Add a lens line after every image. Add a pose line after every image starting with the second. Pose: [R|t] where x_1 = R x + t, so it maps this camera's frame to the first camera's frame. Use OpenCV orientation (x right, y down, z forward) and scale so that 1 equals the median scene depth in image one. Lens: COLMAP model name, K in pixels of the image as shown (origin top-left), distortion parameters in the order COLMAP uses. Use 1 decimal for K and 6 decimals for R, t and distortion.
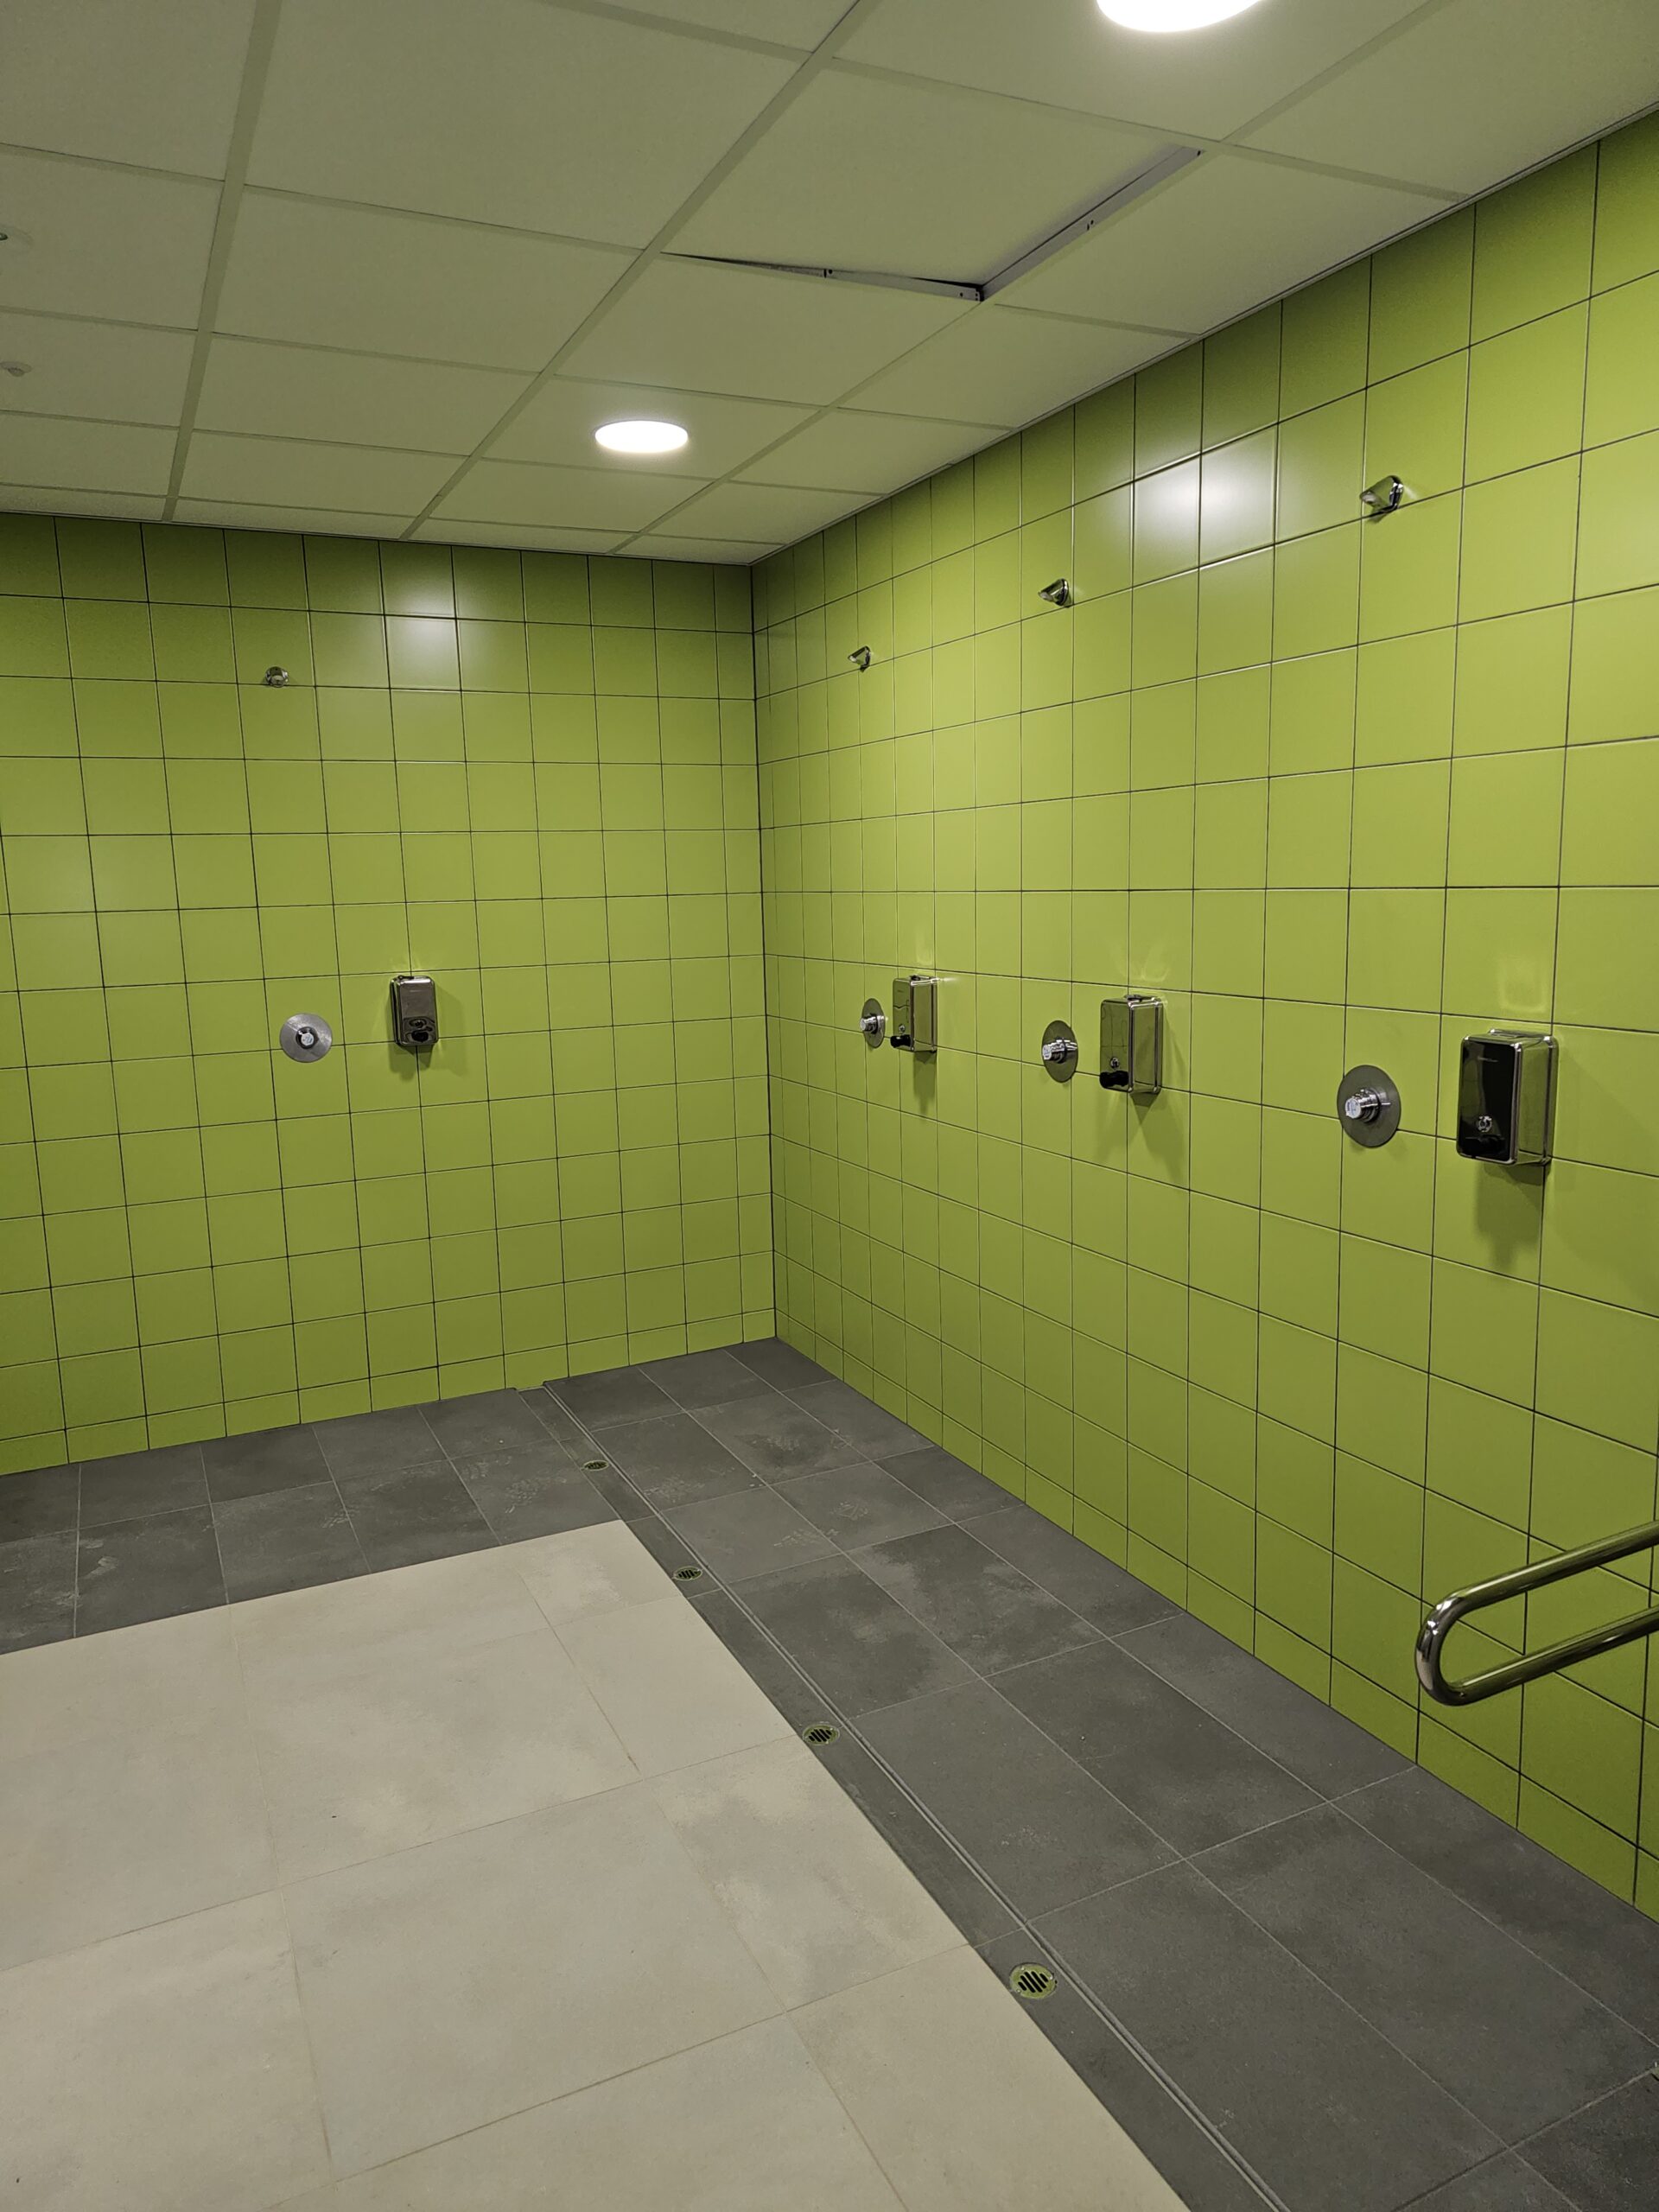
lens RADIAL K [[1475.5, 0, 829.5], [0, 1475.5, 1106.0], [0, 0, 1]] dist [0.073604, -0.075825]
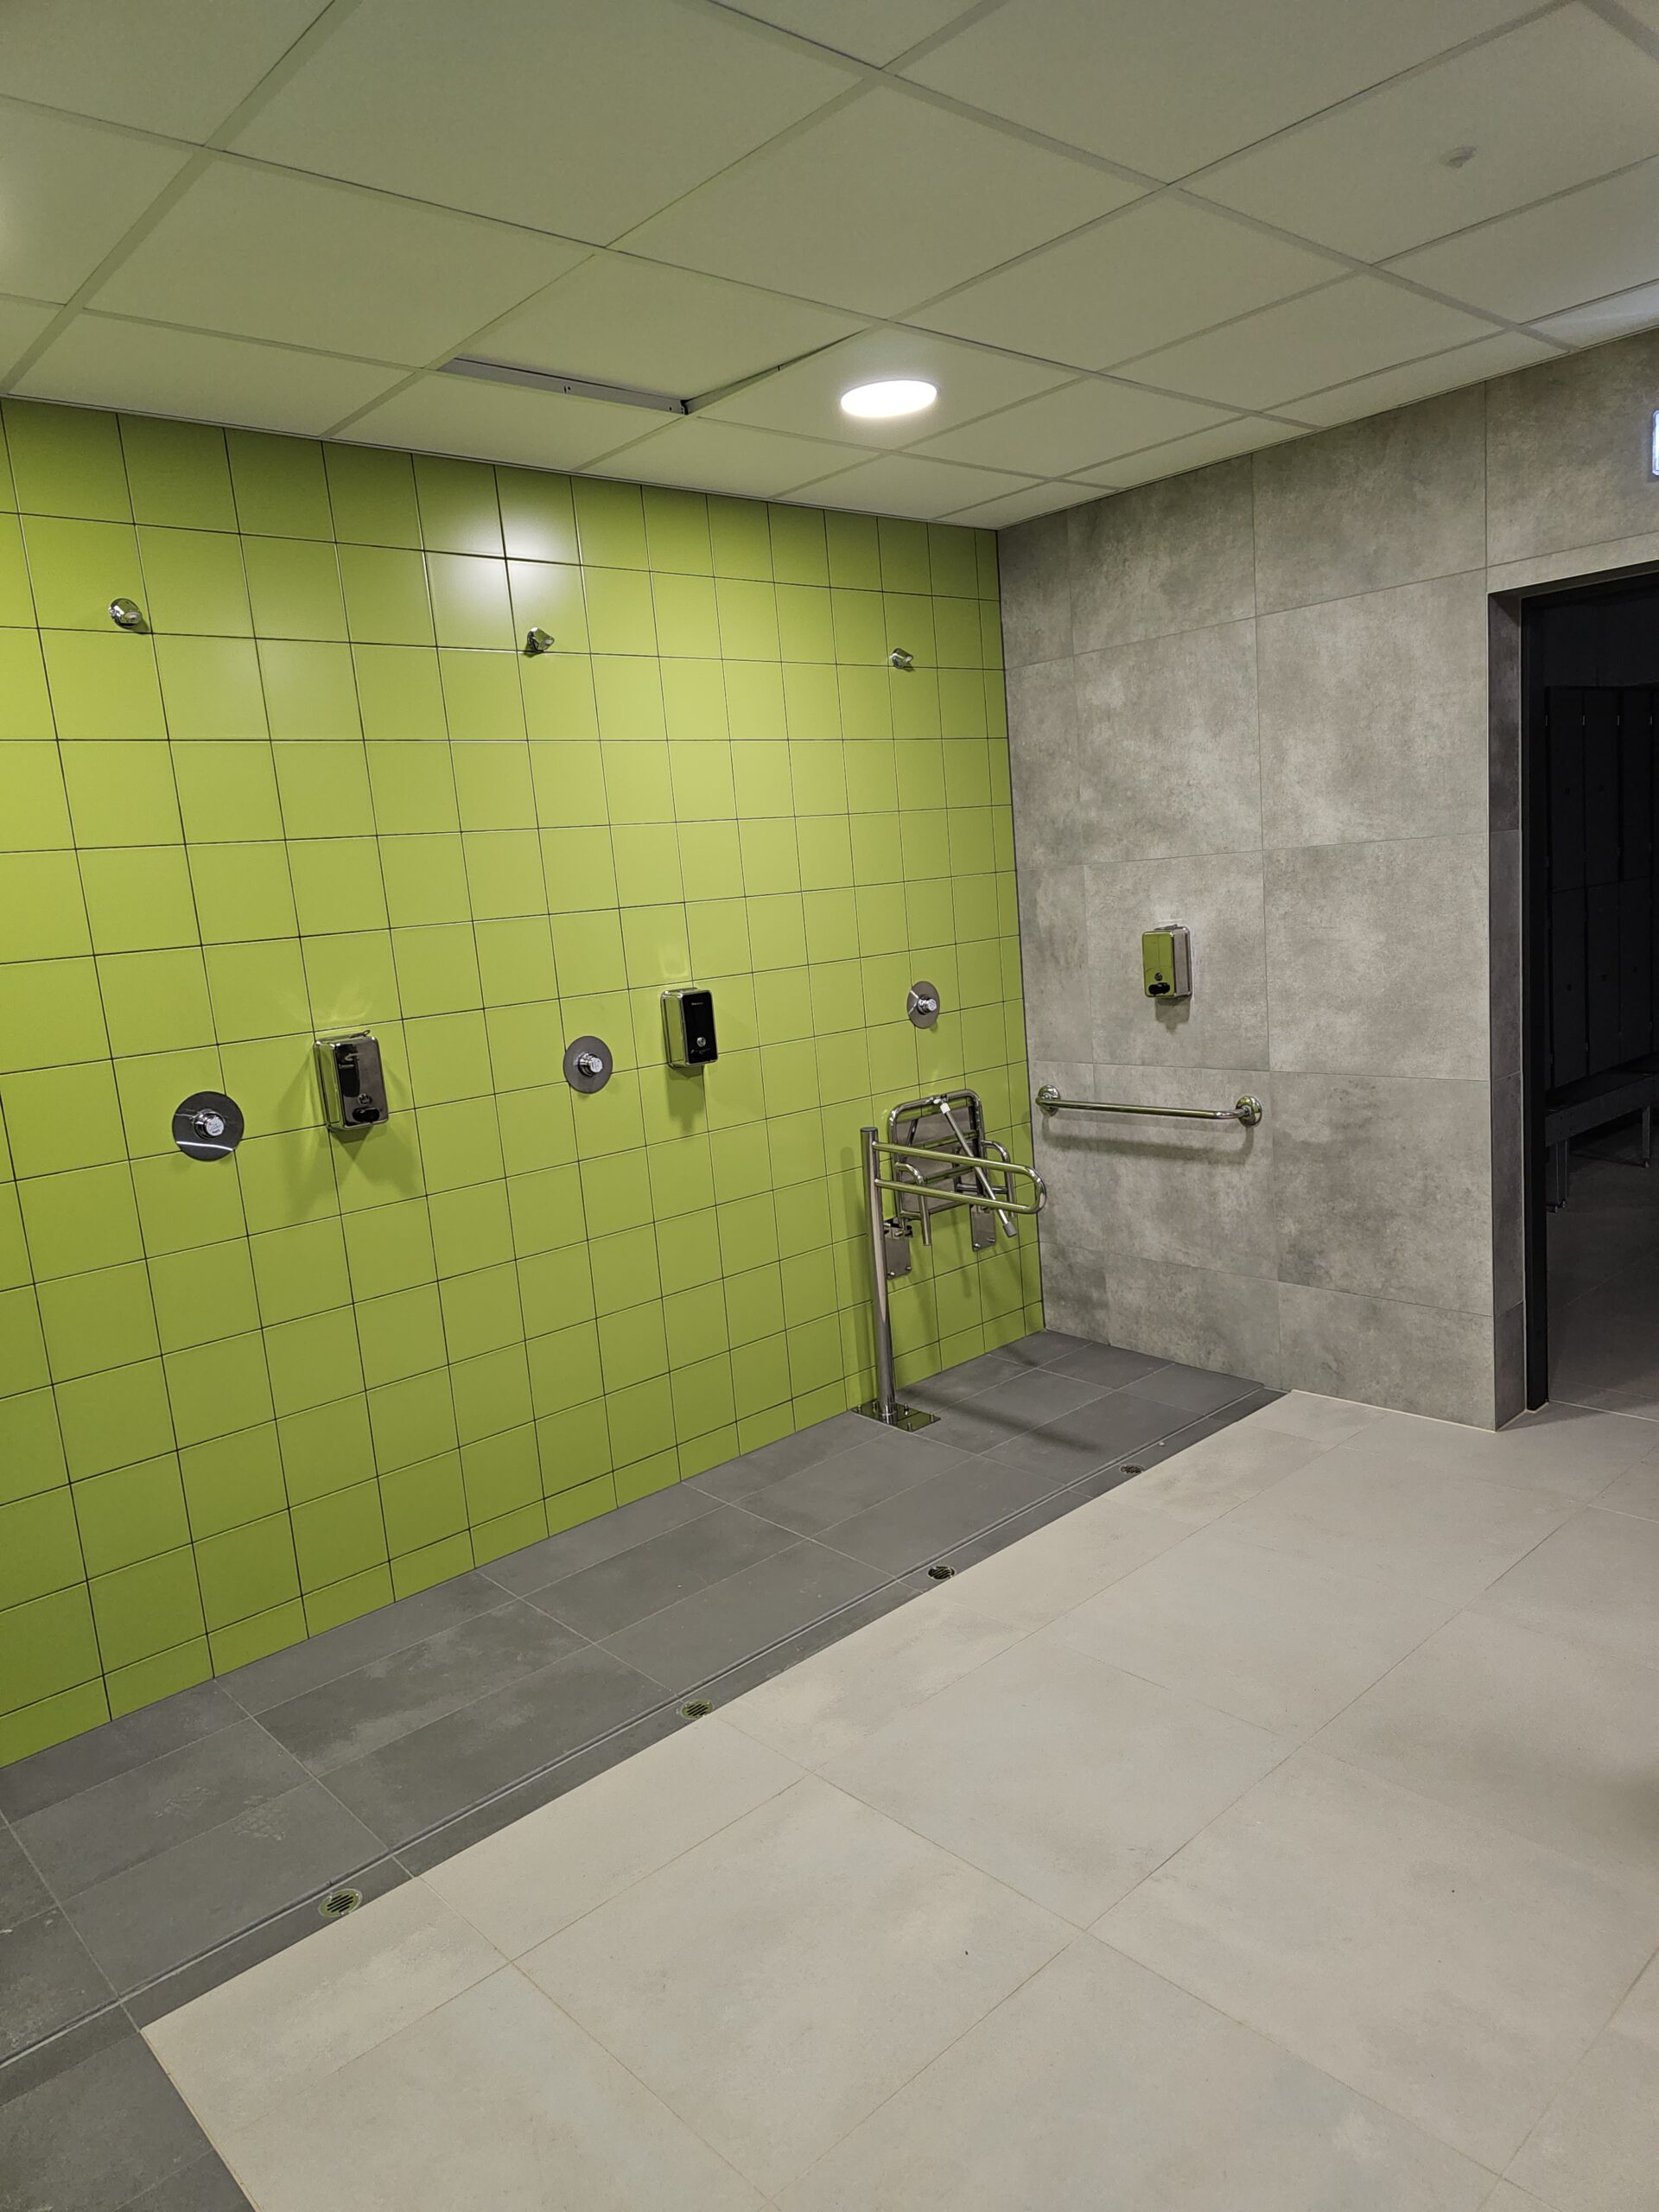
lens RADIAL K [[1489.8, 0, 826.8], [0, 1489.8, 1124.2], [0, 0, 1]] dist [0.074016, -0.081043]
pose [[-0.286081, -0.110501, 0.951813, -0.999094], [0.235313, 0.954808, 0.181576, -0.140944], [-0.928862, 0.275920, -0.247150, 1.072816]]
